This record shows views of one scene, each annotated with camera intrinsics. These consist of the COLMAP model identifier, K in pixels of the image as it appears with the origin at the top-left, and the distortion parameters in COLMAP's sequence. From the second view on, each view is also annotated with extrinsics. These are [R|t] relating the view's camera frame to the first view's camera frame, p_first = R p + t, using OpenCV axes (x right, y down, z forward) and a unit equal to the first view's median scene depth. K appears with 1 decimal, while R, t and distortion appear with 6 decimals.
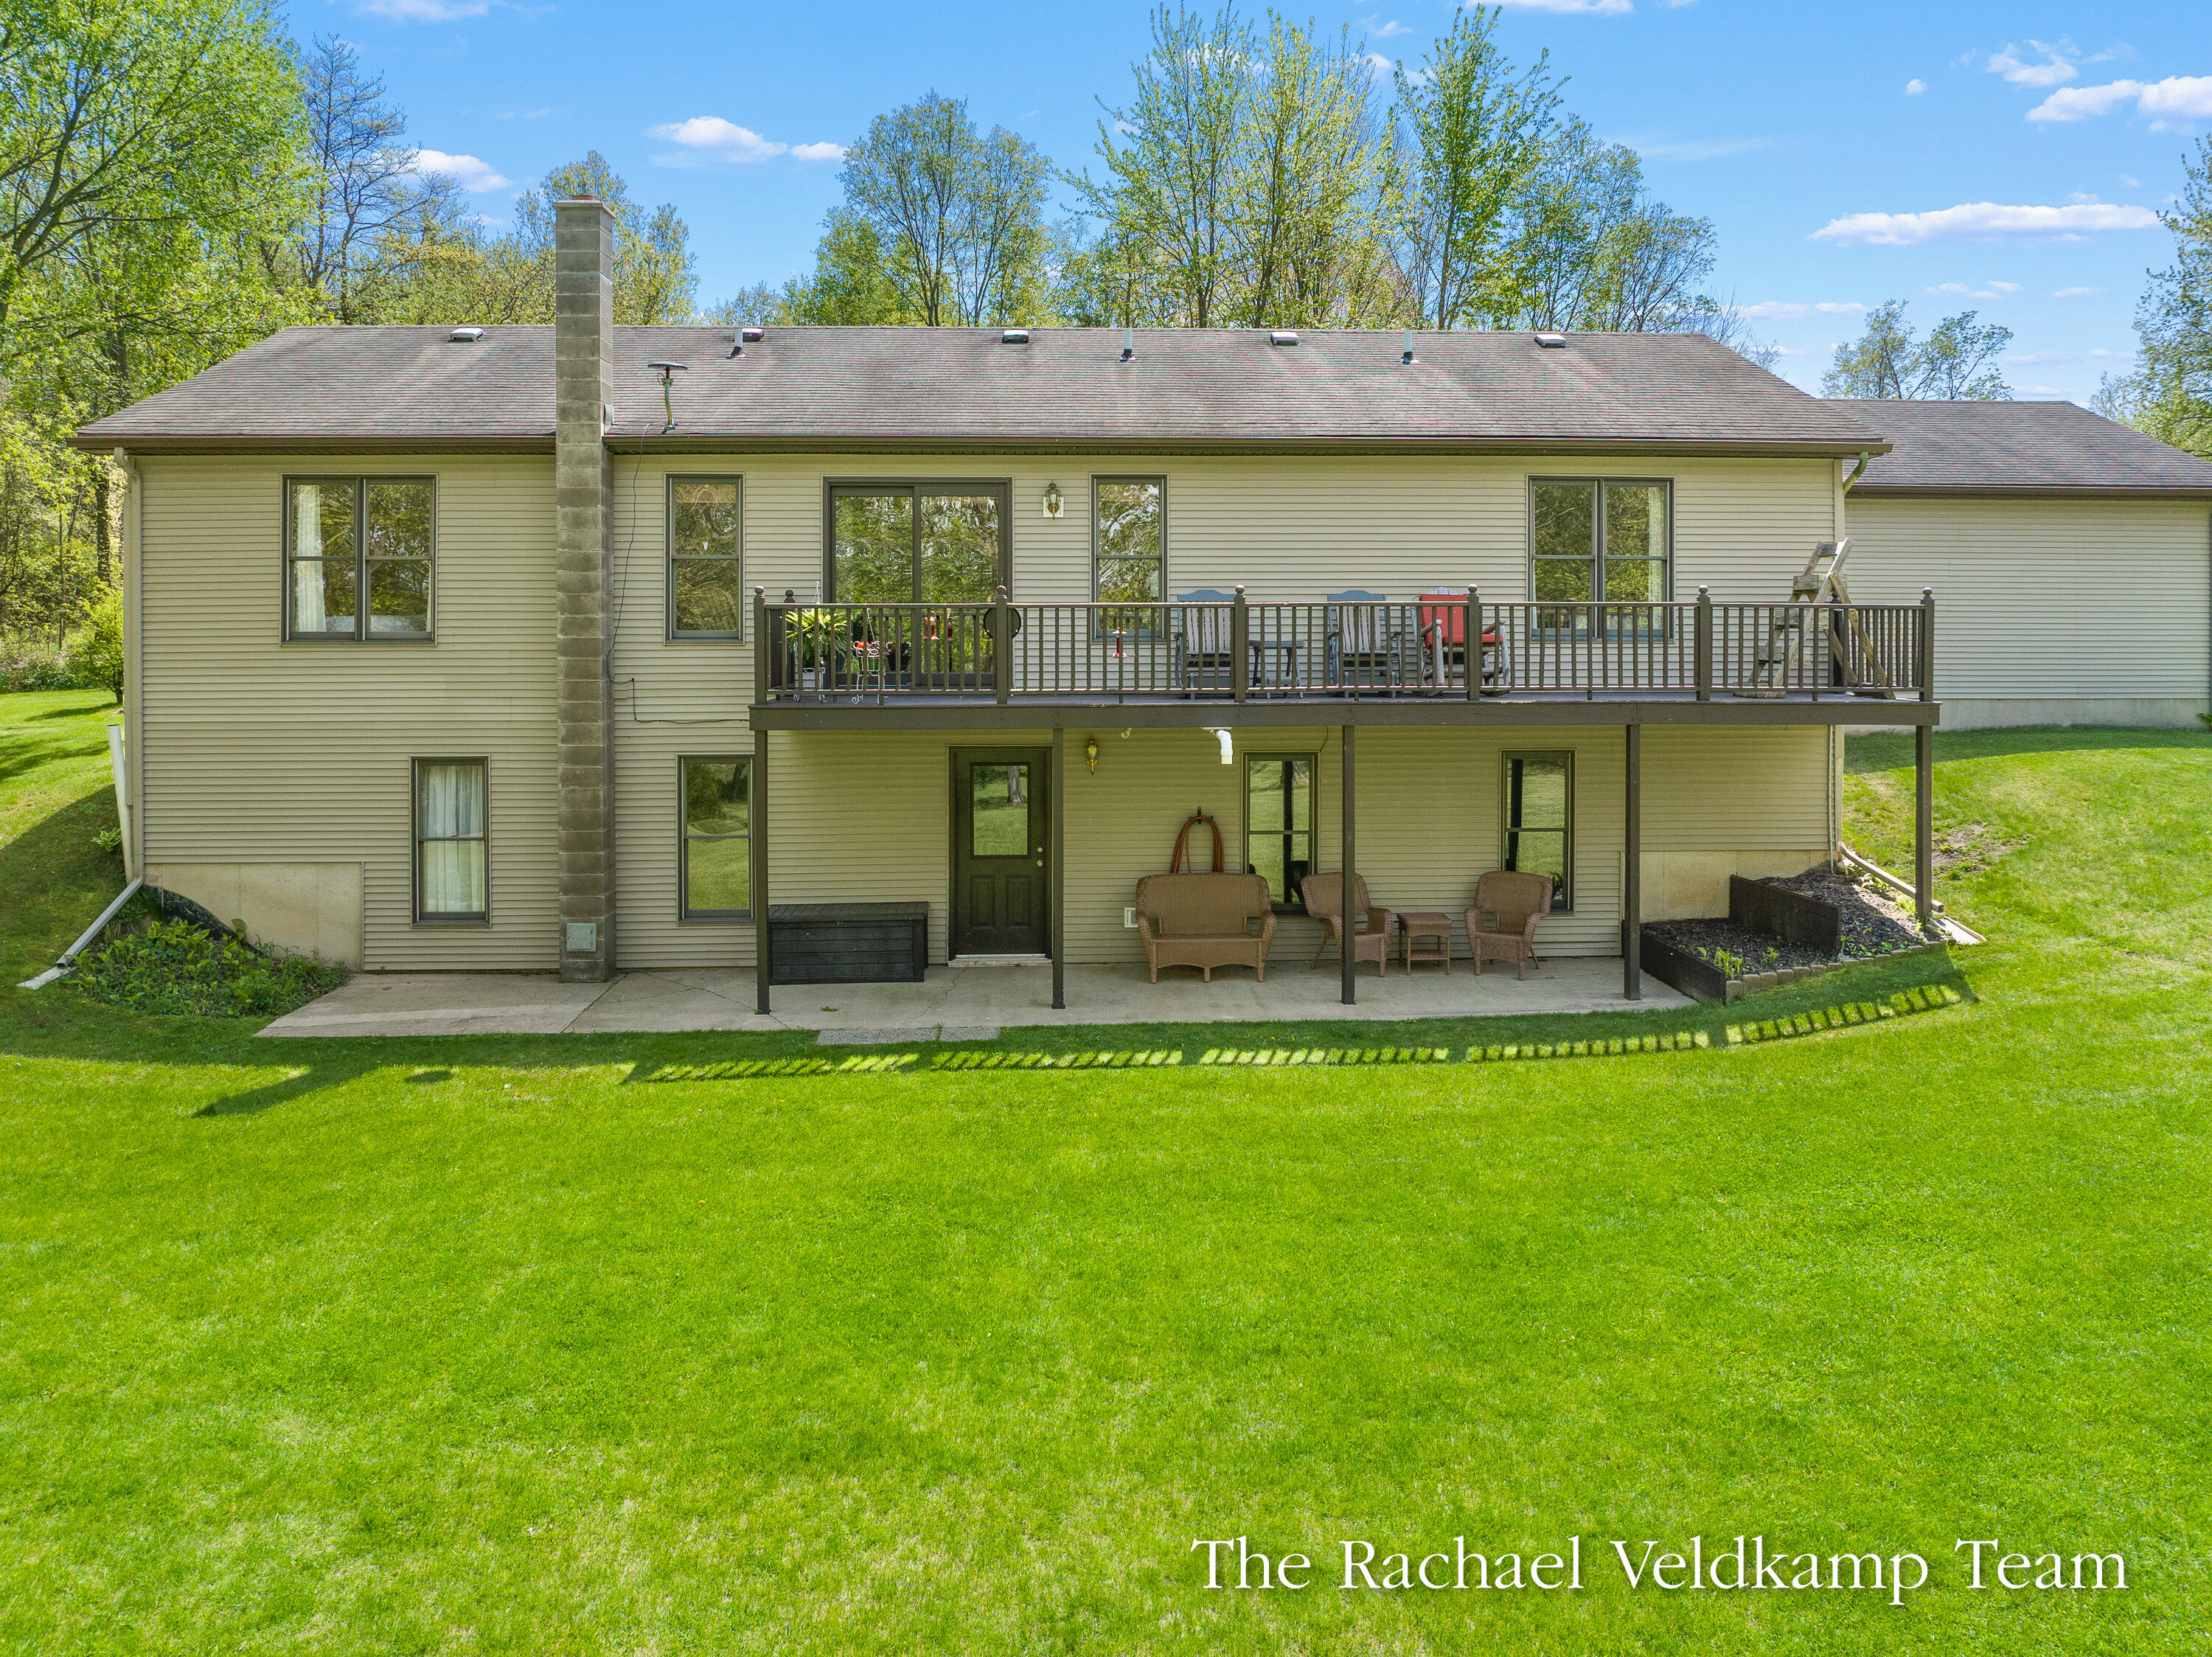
lens RADIAL K [[1468.4, 0, 1105.7], [0, 1468.4, 659.9], [0, 0, 1]] dist [-0.001594, -0.000269]
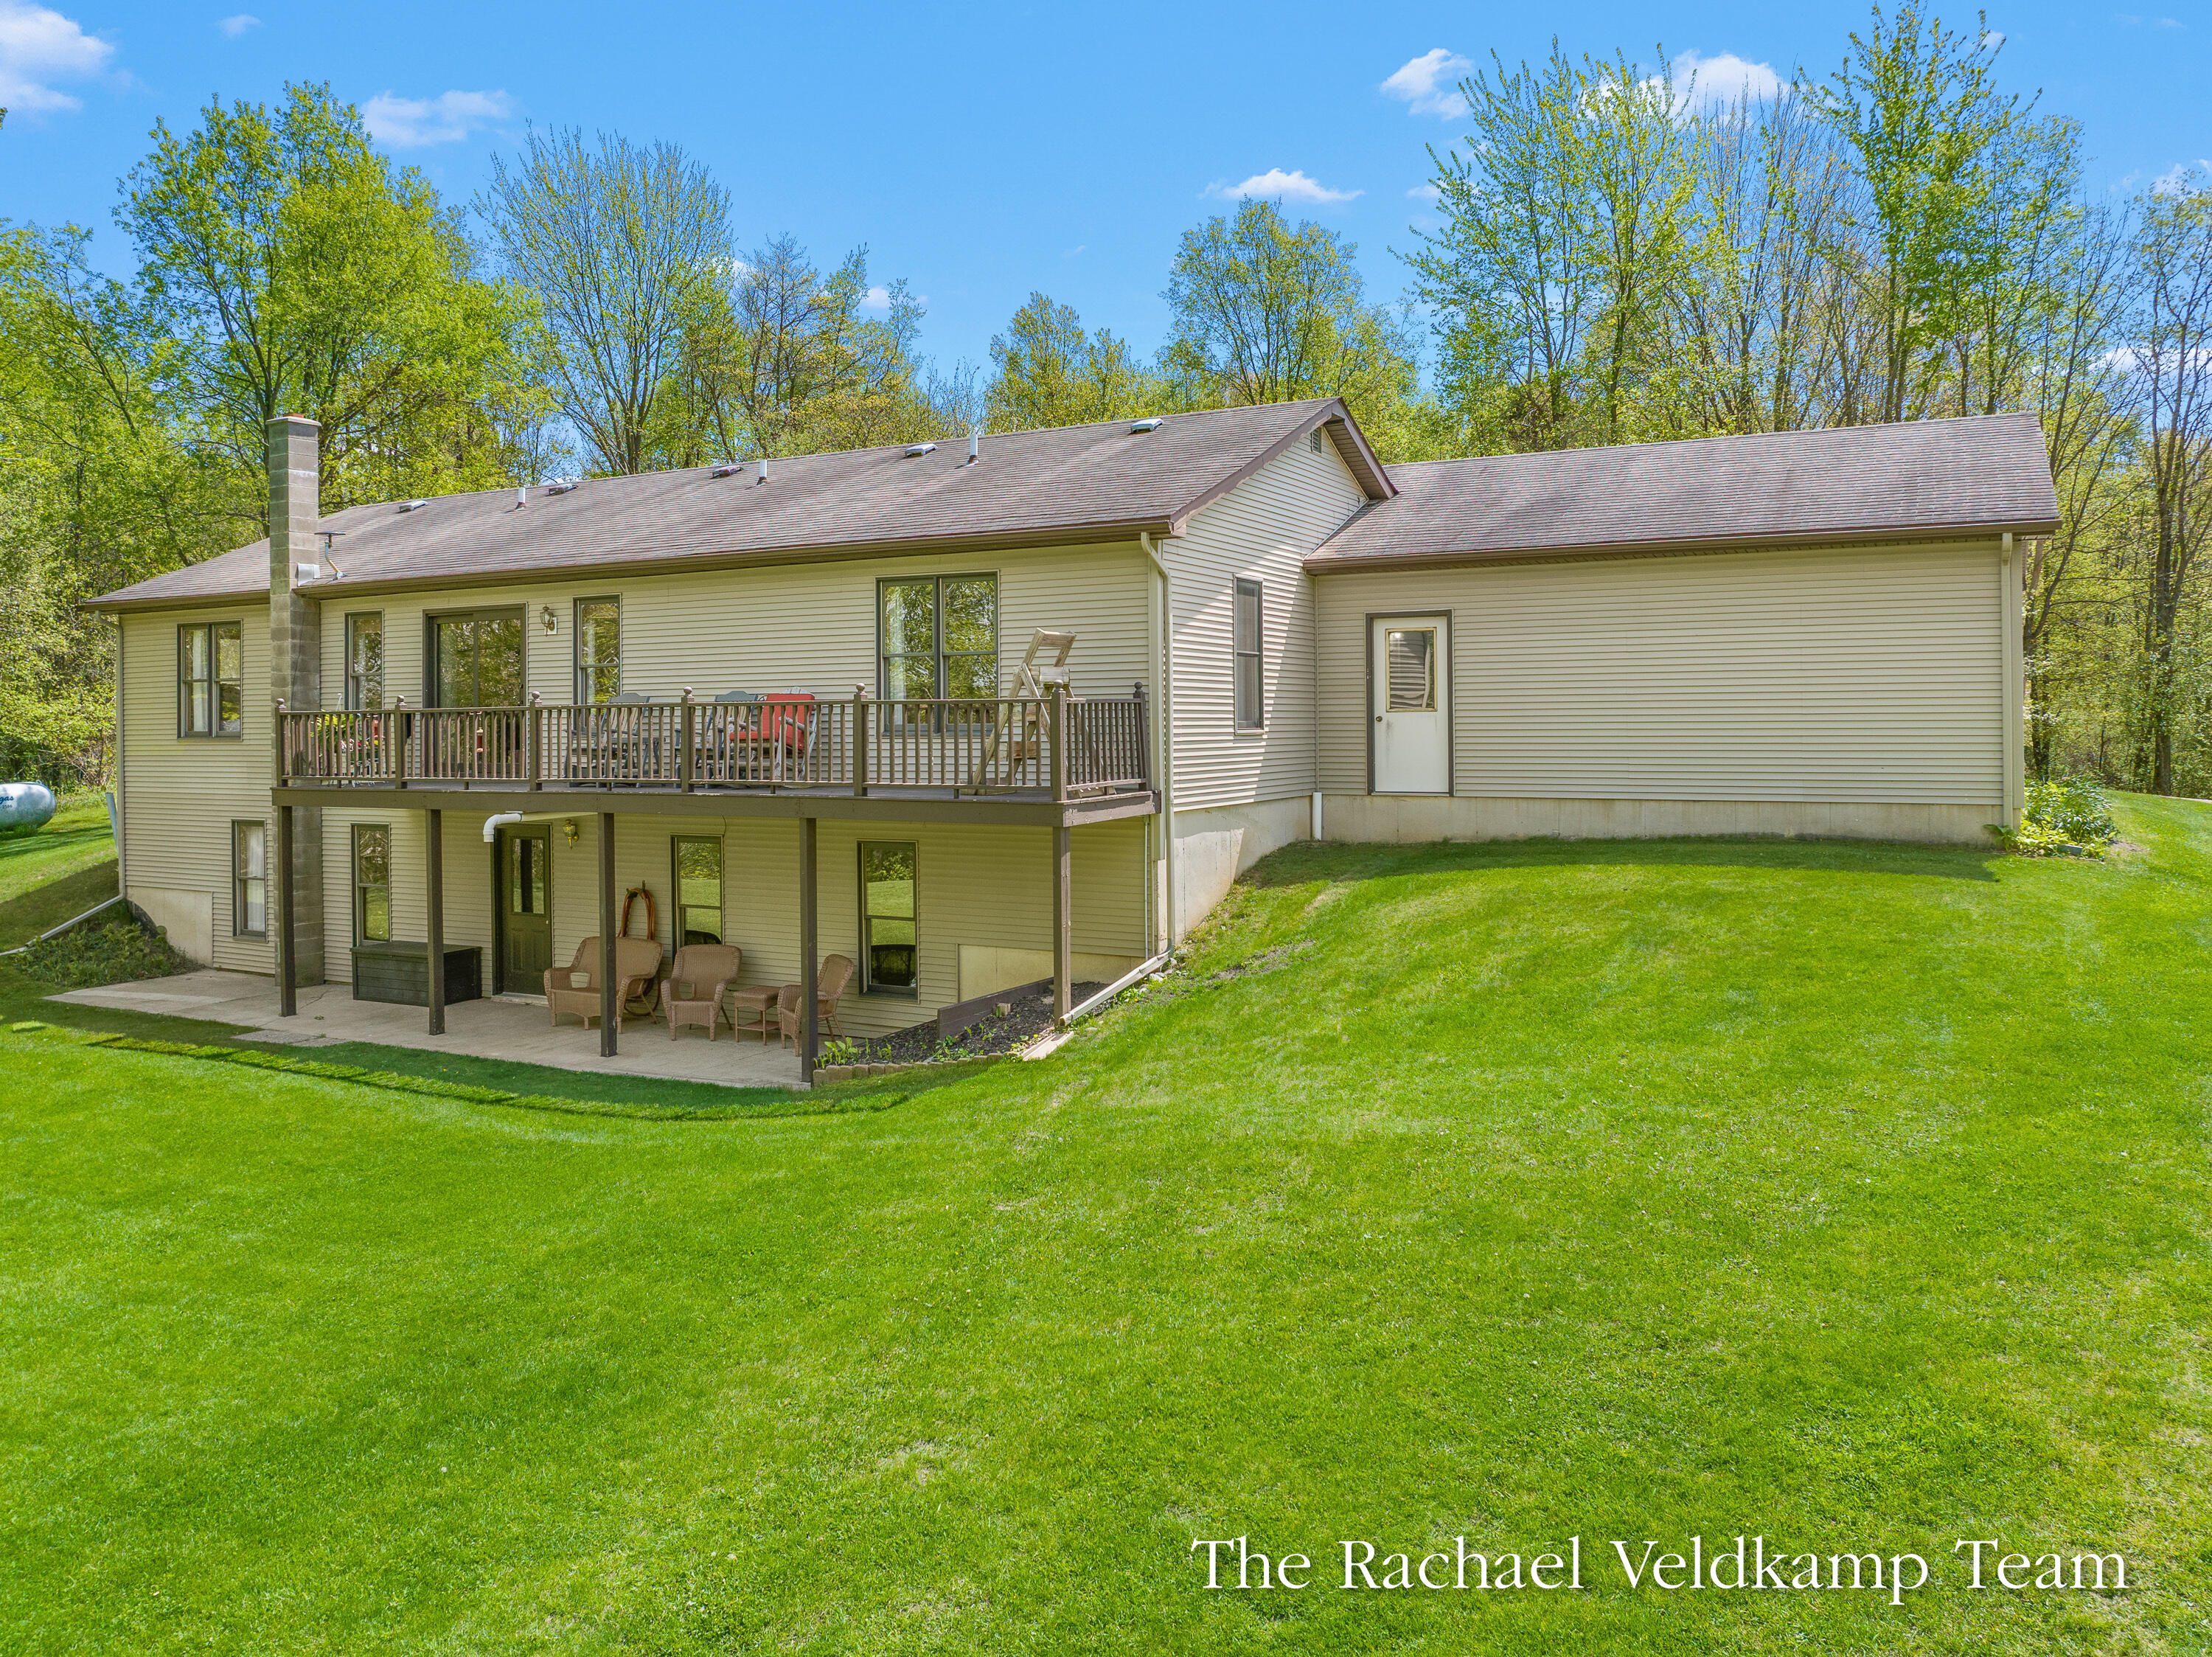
lens RADIAL K [[1596.3, 0, 1101.1], [0, 1596.3, 727.0], [0, 0, 1]] dist [-0.067127, 0.039559]
pose [[0.867921, -0.004665, -0.496680, 1.000403], [0.001199, 0.999973, -0.007298, -0.011135], [0.496700, 0.005739, 0.867903, 0.098431]]
